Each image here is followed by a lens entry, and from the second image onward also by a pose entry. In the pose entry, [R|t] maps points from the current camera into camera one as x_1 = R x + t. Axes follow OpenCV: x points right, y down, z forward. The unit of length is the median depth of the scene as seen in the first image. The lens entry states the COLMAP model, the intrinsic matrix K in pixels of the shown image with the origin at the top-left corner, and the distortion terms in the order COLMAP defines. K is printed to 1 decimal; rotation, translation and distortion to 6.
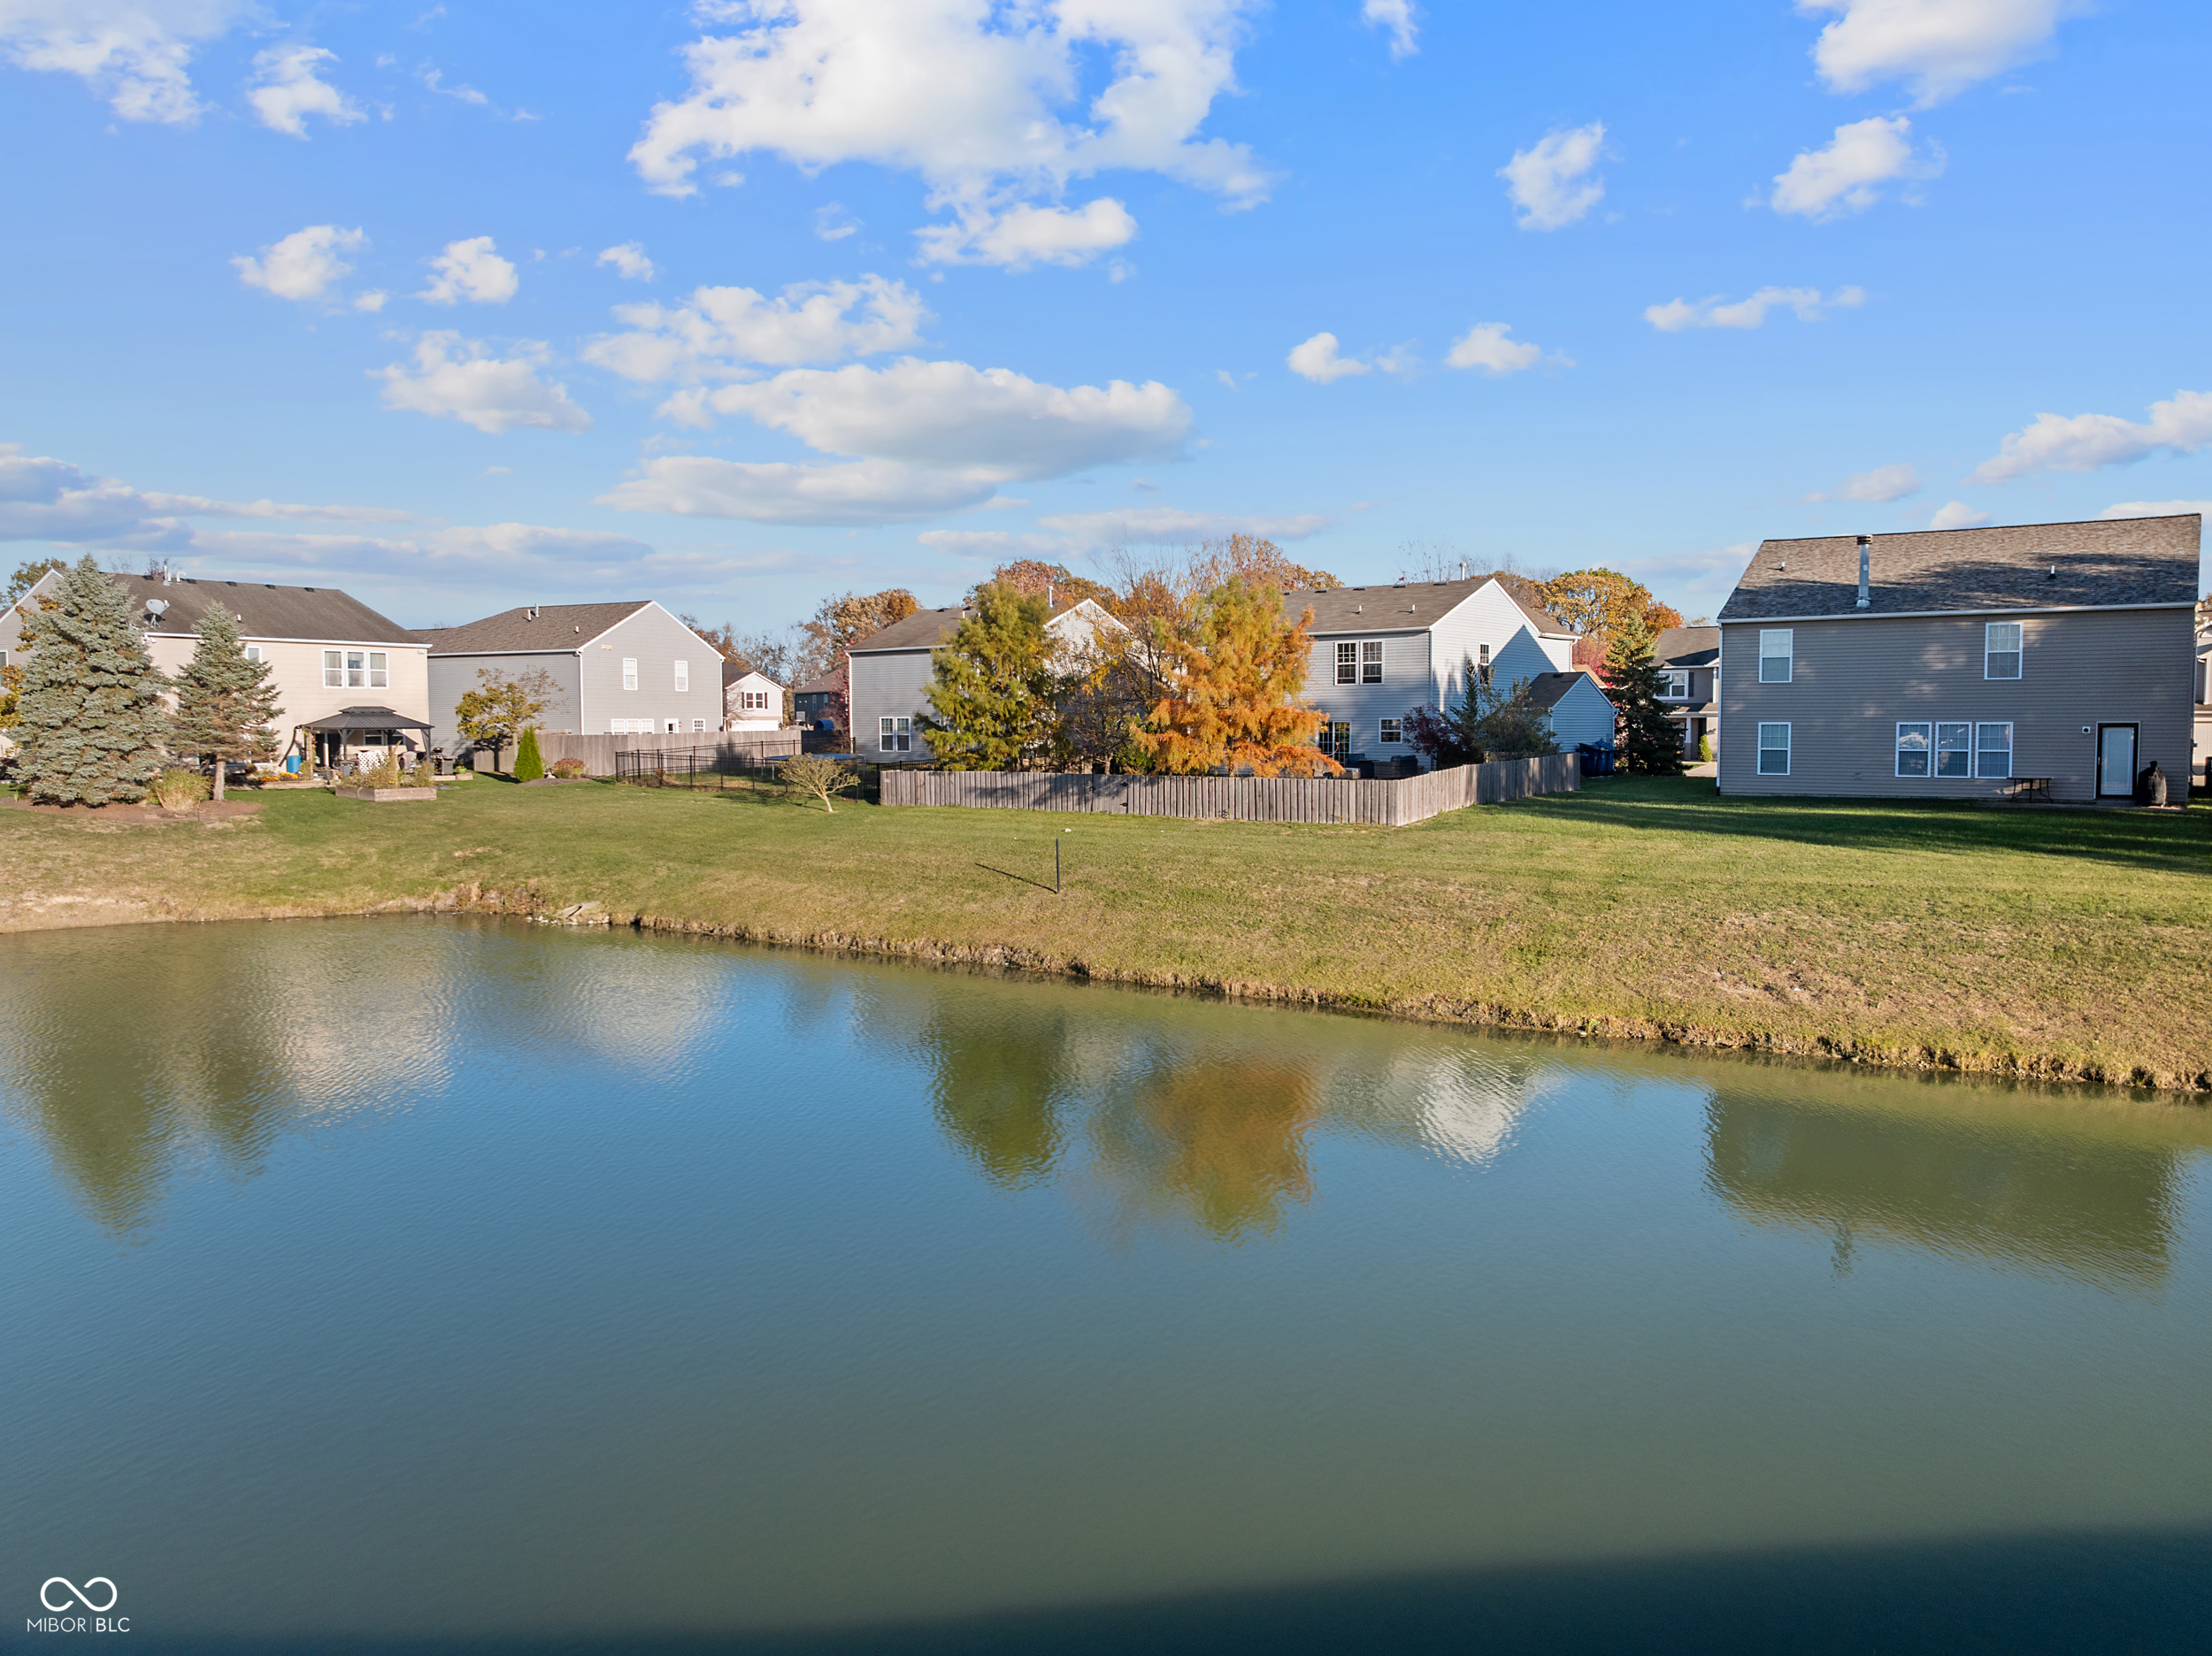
lens RADIAL K [[1543.1, 0, 1106.0], [0, 1543.1, 828.0], [0, 0, 1]] dist [-0.041801, -0.001597]
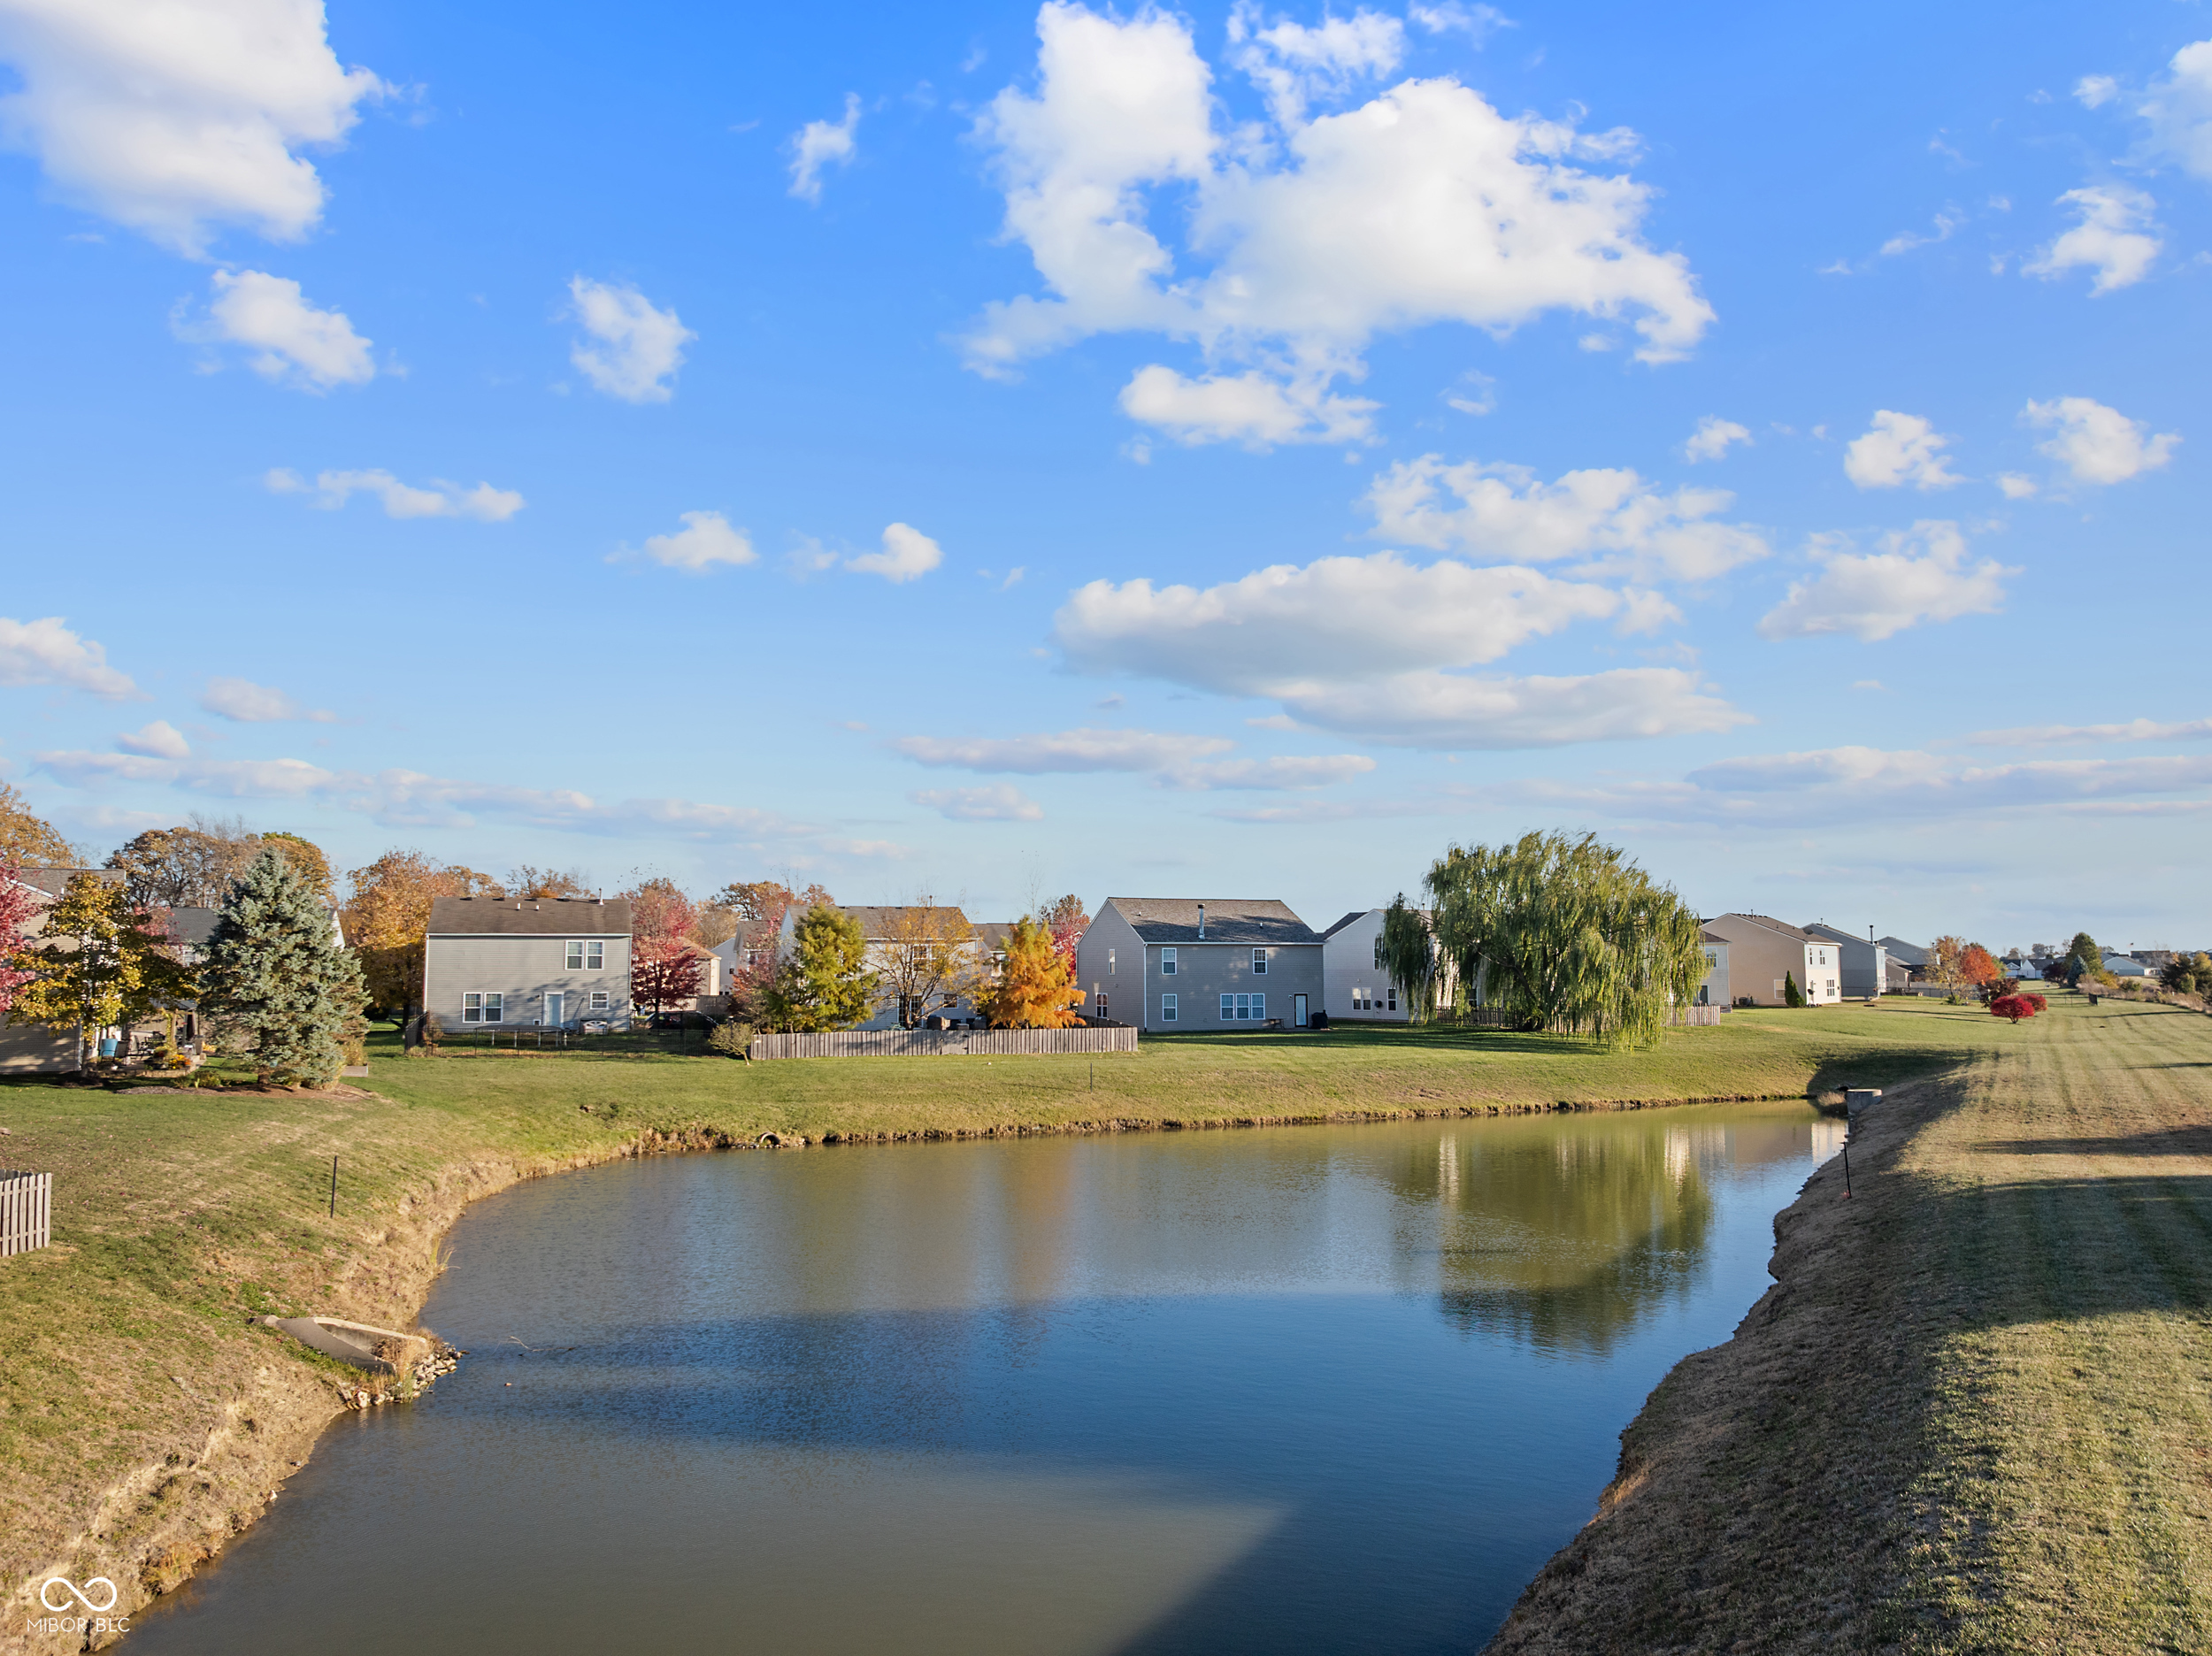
lens RADIAL K [[1543.1, 0, 1106.0], [0, 1543.1, 828.0], [0, 0, 1]] dist [-0.041801, -0.001597]
pose [[0.544474, 0.081844, 0.834775, -1.334837], [0.059098, 0.989012, -0.135512, -0.016639], [-0.836693, 0.123116, 0.533654, -0.027288]]
